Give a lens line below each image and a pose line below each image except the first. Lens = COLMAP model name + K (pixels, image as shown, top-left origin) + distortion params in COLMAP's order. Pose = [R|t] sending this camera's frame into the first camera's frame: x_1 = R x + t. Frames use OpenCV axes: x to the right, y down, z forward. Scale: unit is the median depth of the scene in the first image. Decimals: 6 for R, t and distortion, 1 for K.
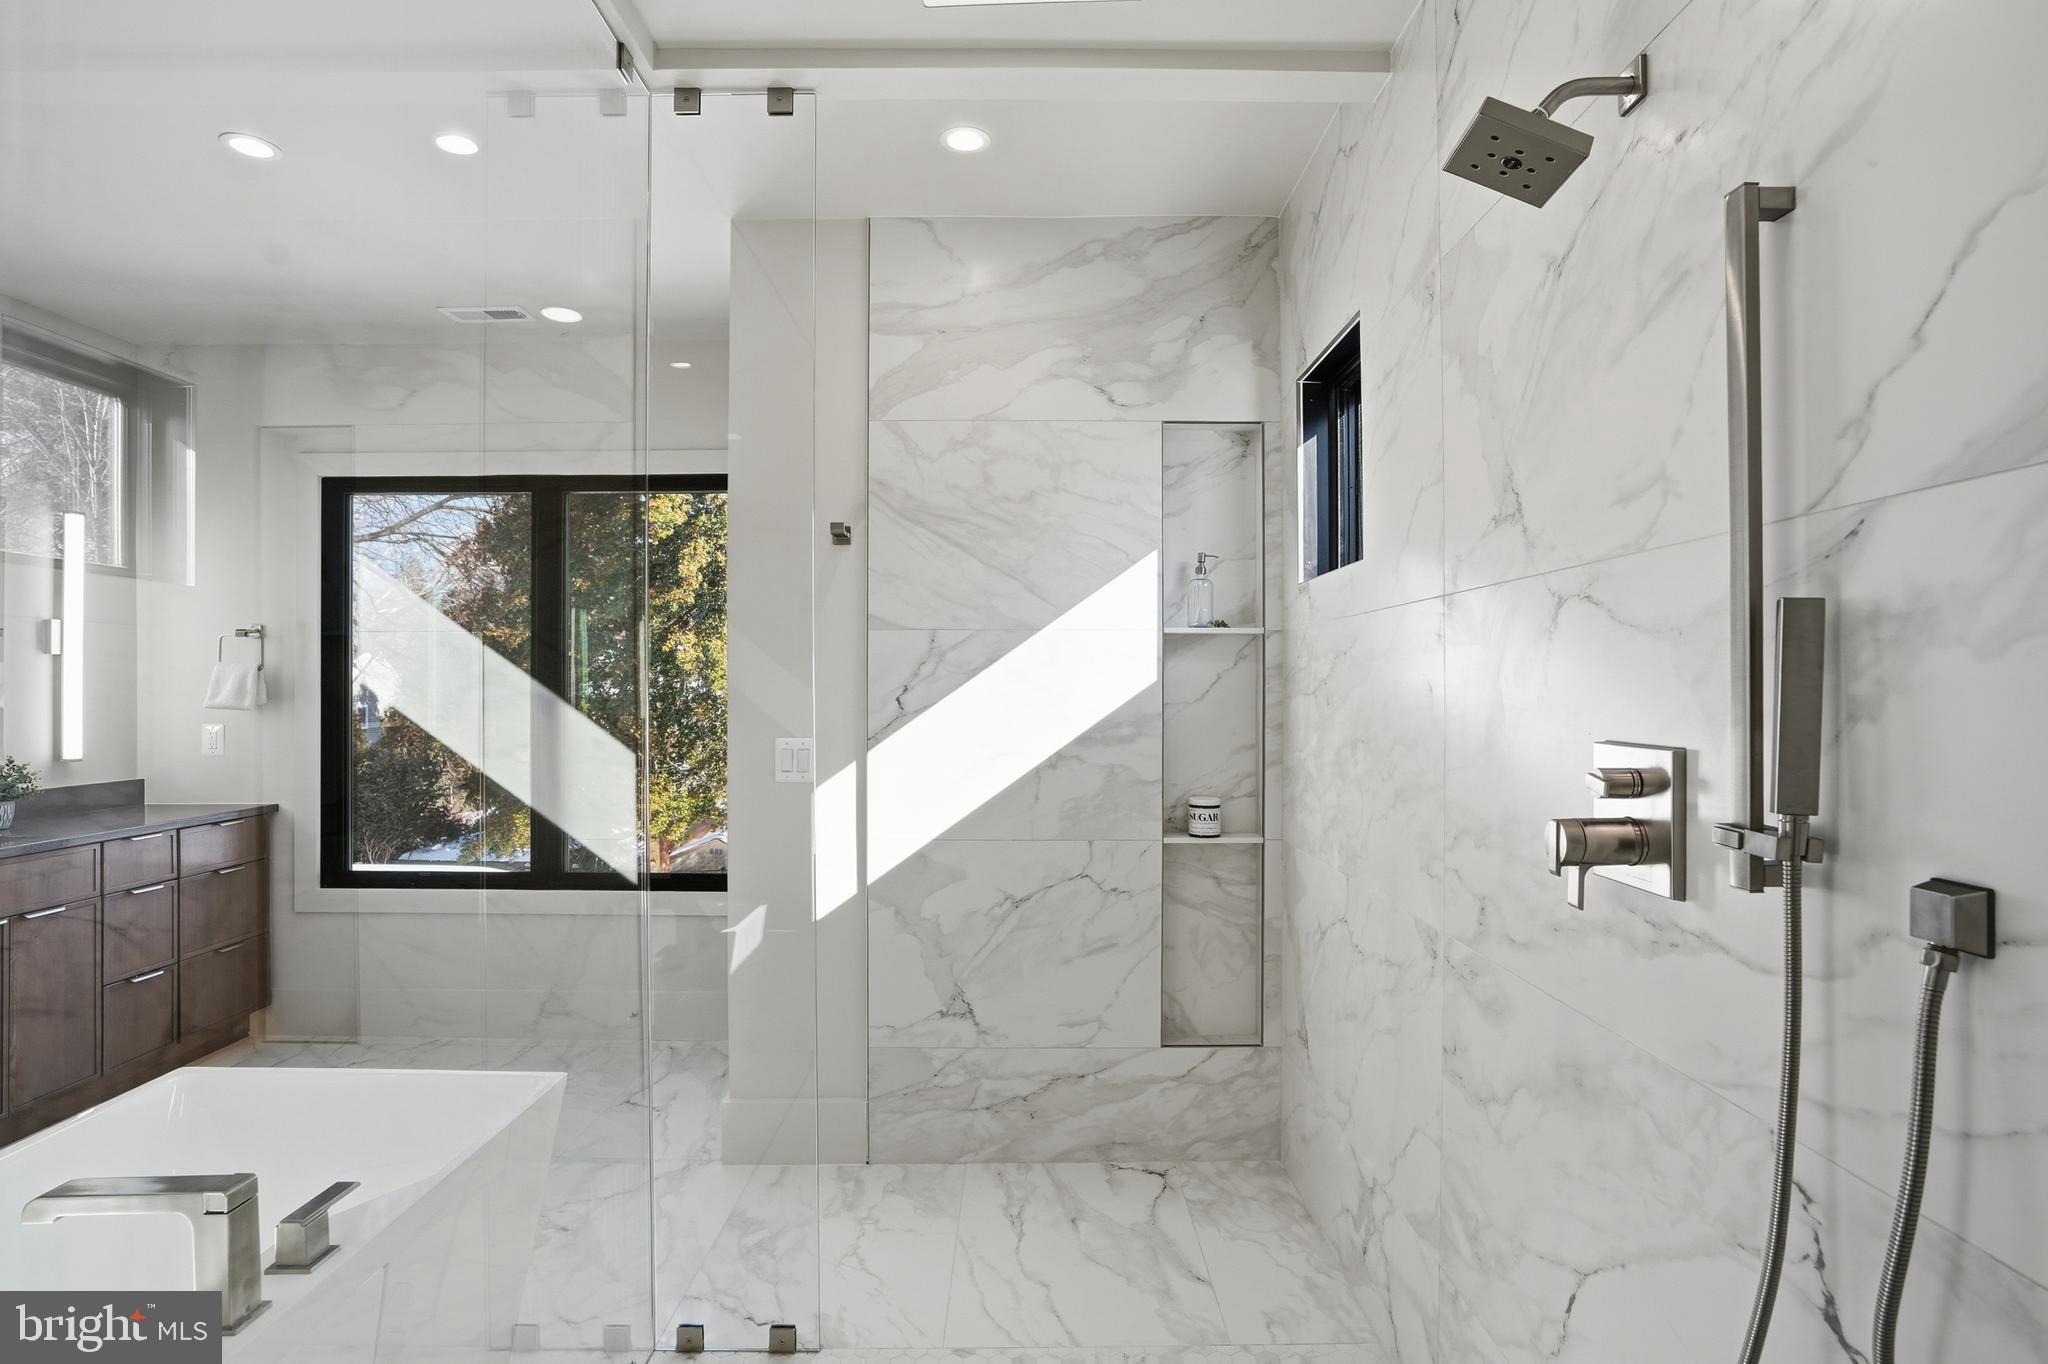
lens RADIAL K [[1069.7, 0, 1024.4], [0, 1069.7, 688.6], [0, 0, 1]] dist [-0.005816, -0.000568]
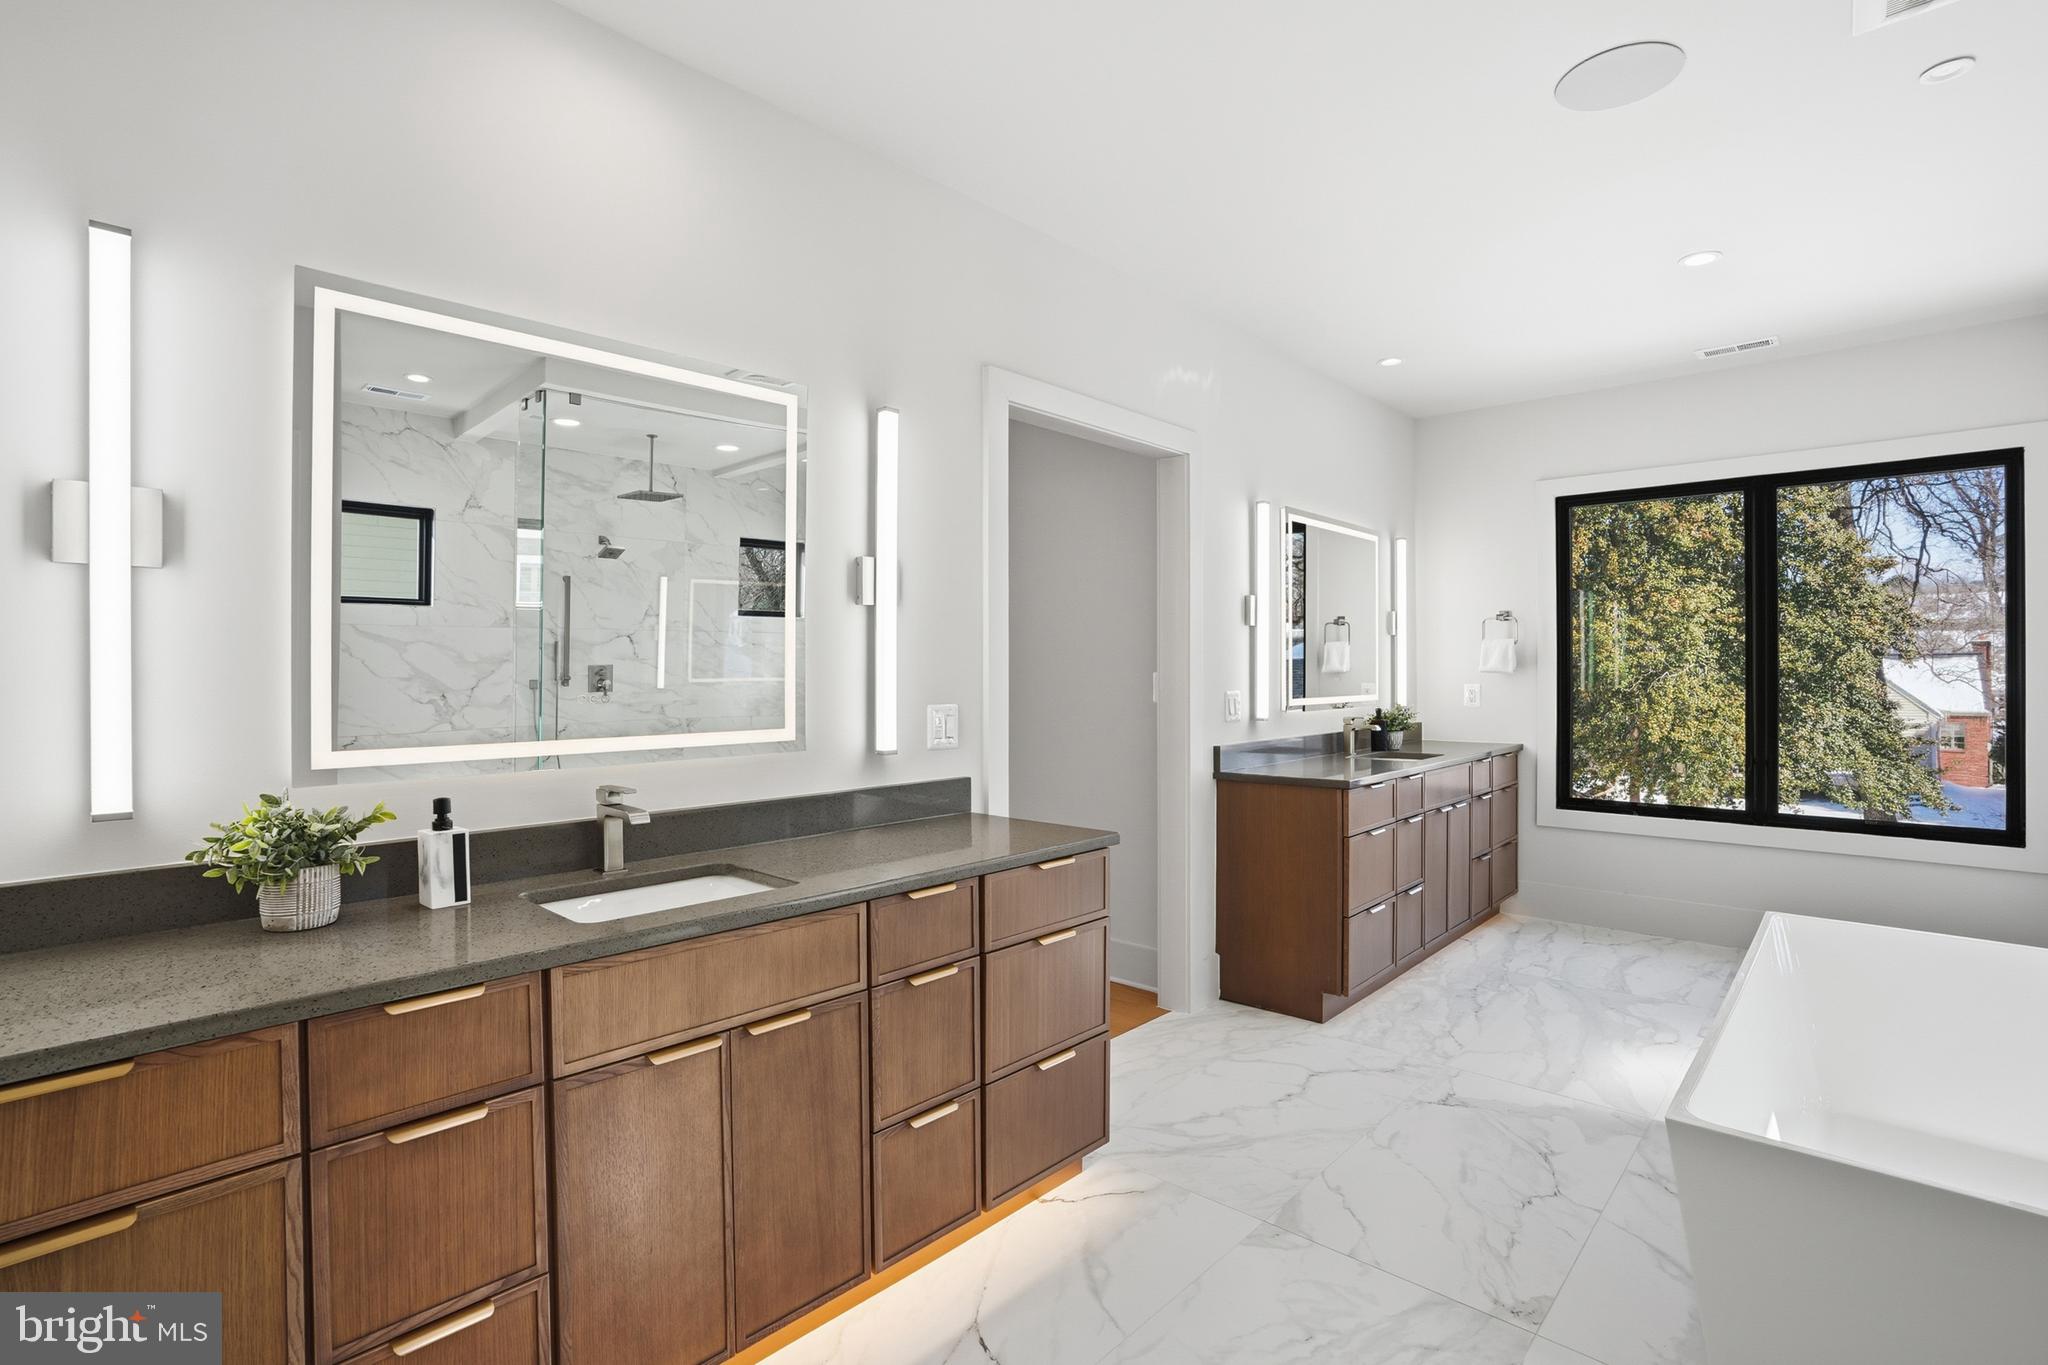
lens RADIAL K [[967.0, 0, 1023.2], [0, 967.0, 690.8], [0, 0, 1]] dist [-0.064369, 0.027931]
pose [[0.740339, 0.013079, -0.672106, -0.487371], [-0.000041, 0.999812, 0.019412, 0.024477], [0.672234, -0.014344, 0.740200, -0.436249]]
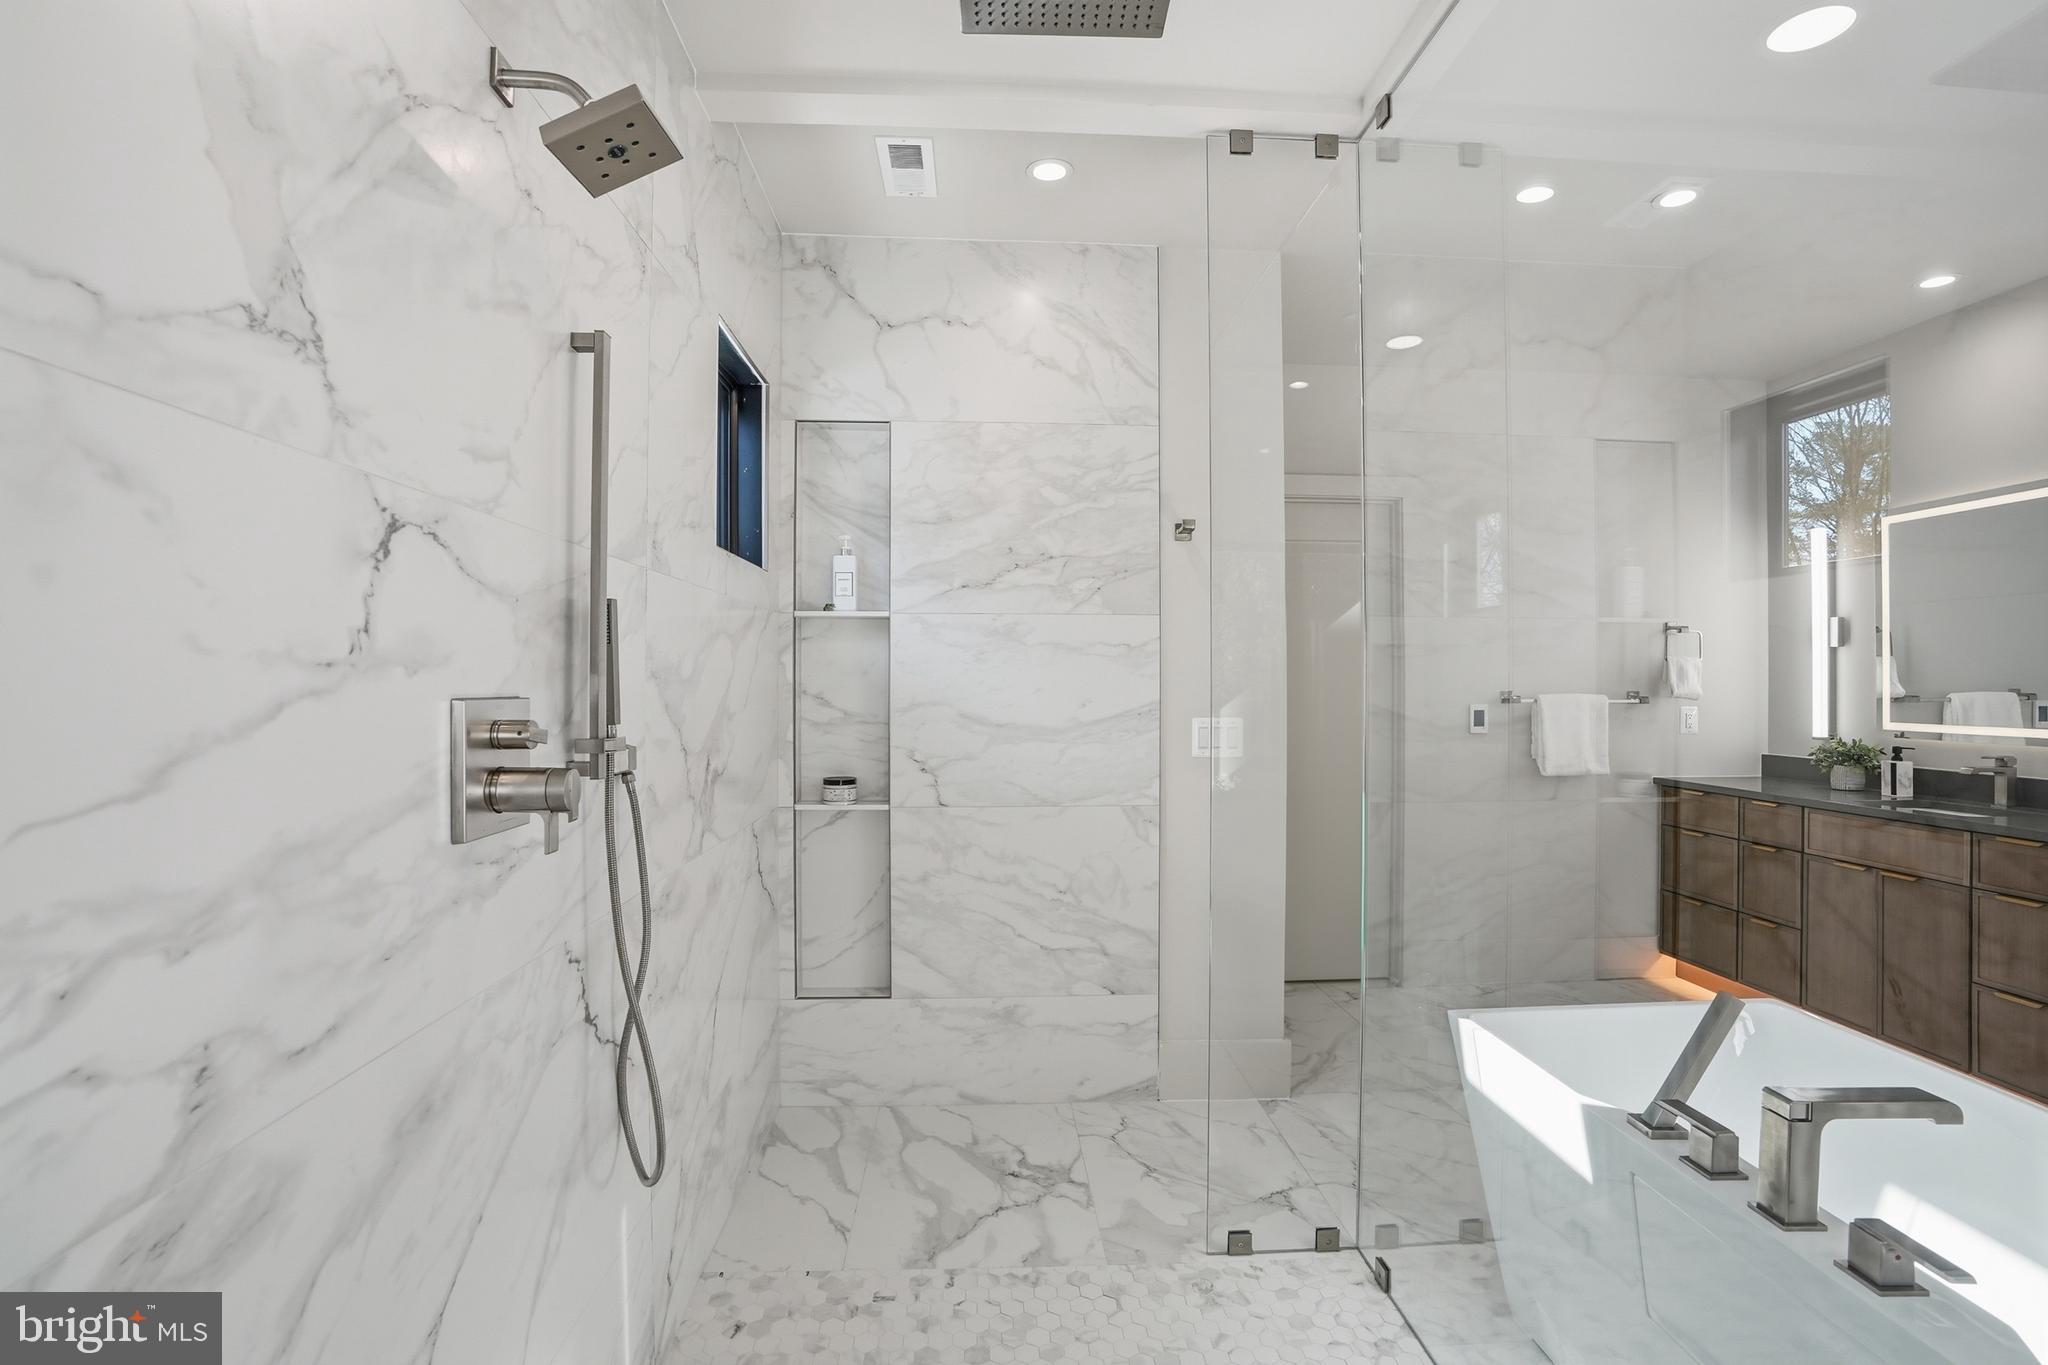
lens RADIAL K [[967.0, 0, 1023.2], [0, 967.0, 690.8], [0, 0, 1]] dist [-0.064369, 0.027931]
pose [[-0.998082, 0.001581, -0.061893, 0.048400], [0.000877, 0.999935, 0.011406, 0.014664], [0.061907, 0.011330, -0.998018, 0.831012]]
